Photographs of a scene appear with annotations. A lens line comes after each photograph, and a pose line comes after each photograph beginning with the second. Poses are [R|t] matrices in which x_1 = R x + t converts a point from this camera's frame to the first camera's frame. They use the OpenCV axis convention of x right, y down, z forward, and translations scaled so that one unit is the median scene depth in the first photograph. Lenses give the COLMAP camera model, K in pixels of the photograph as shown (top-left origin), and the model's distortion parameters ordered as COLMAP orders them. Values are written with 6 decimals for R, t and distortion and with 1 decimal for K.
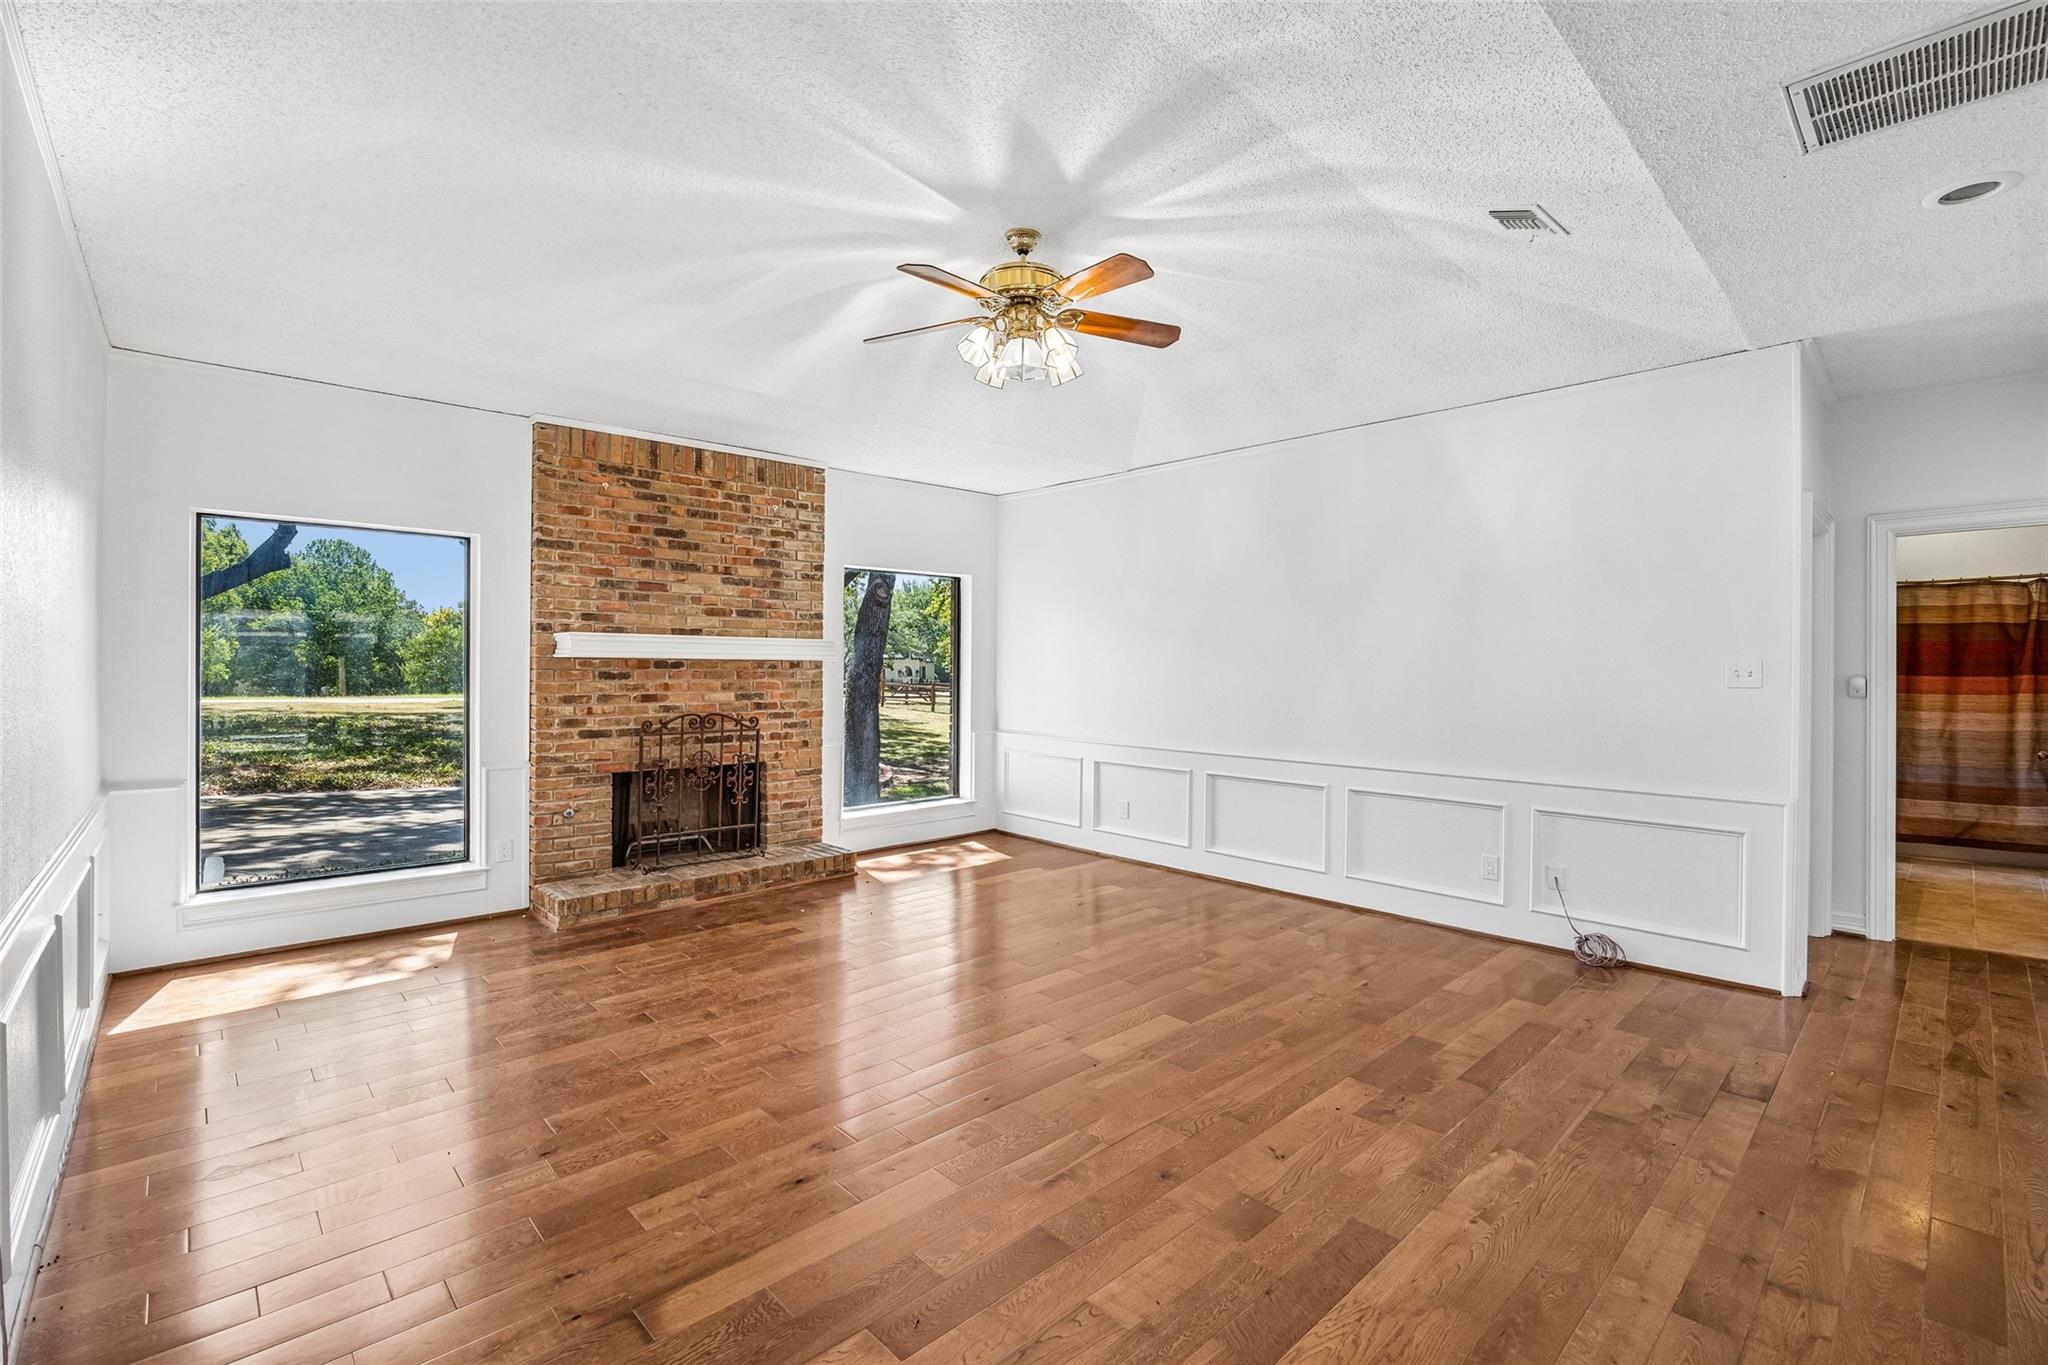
lens RADIAL K [[901.8, 0, 1033.3], [0, 901.8, 671.8], [0, 0, 1]] dist [-0.019234, 0.001124]
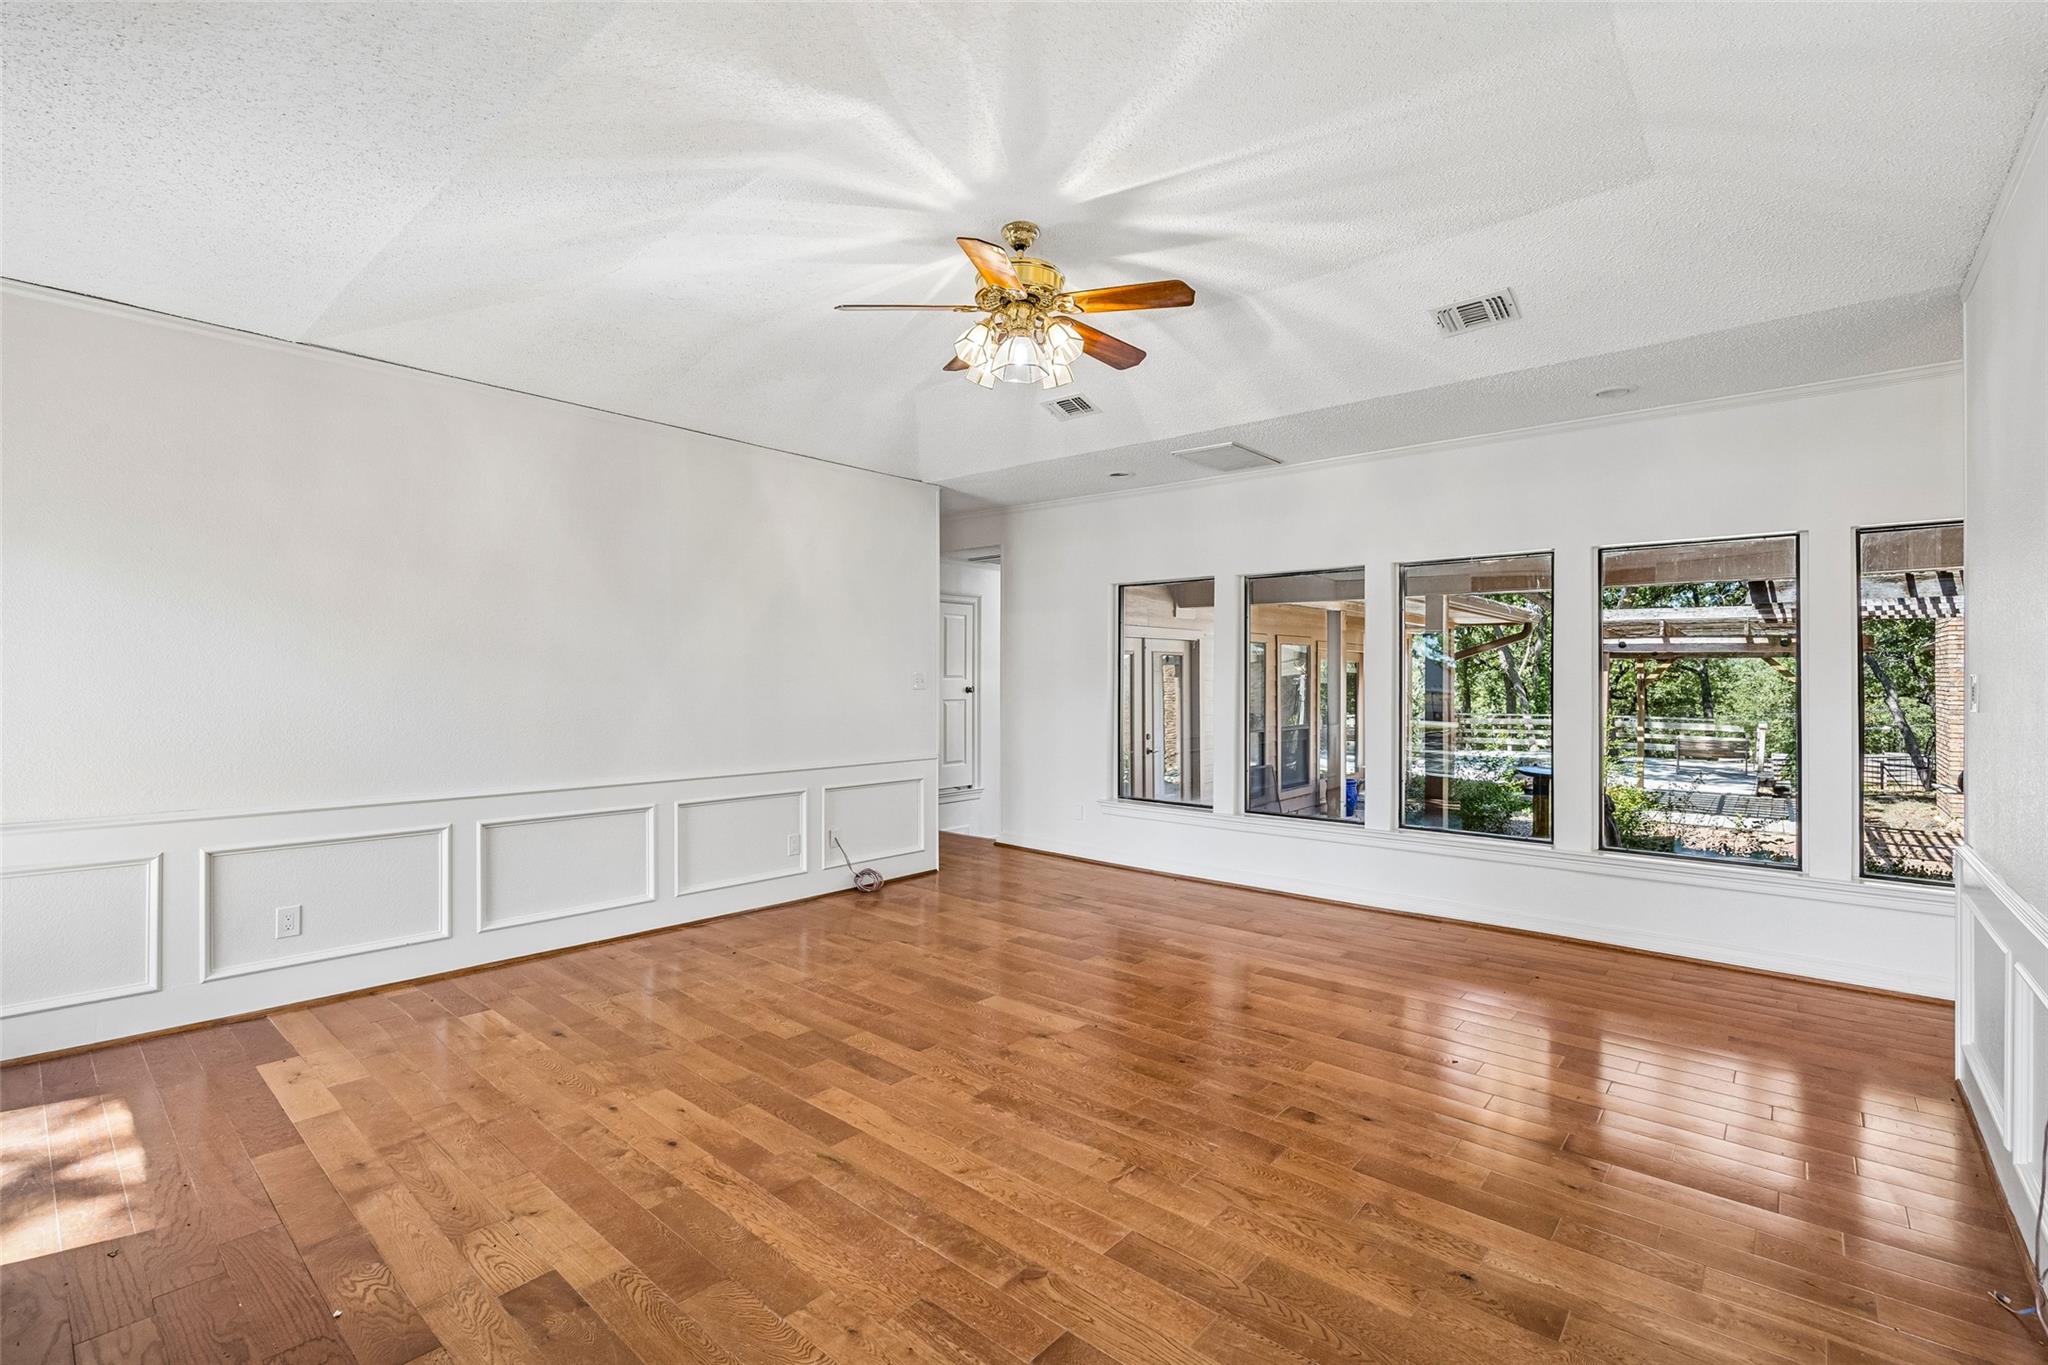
lens RADIAL K [[901.8, 0, 1034.8], [0, 901.8, 676.6], [0, 0, 1]] dist [-0.019234, 0.001124]
pose [[-0.094041, -0.003491, 0.995562, -0.906397], [0.004843, 0.999980, 0.003964, -0.011031], [-0.995557, 0.005194, -0.094022, 1.007369]]
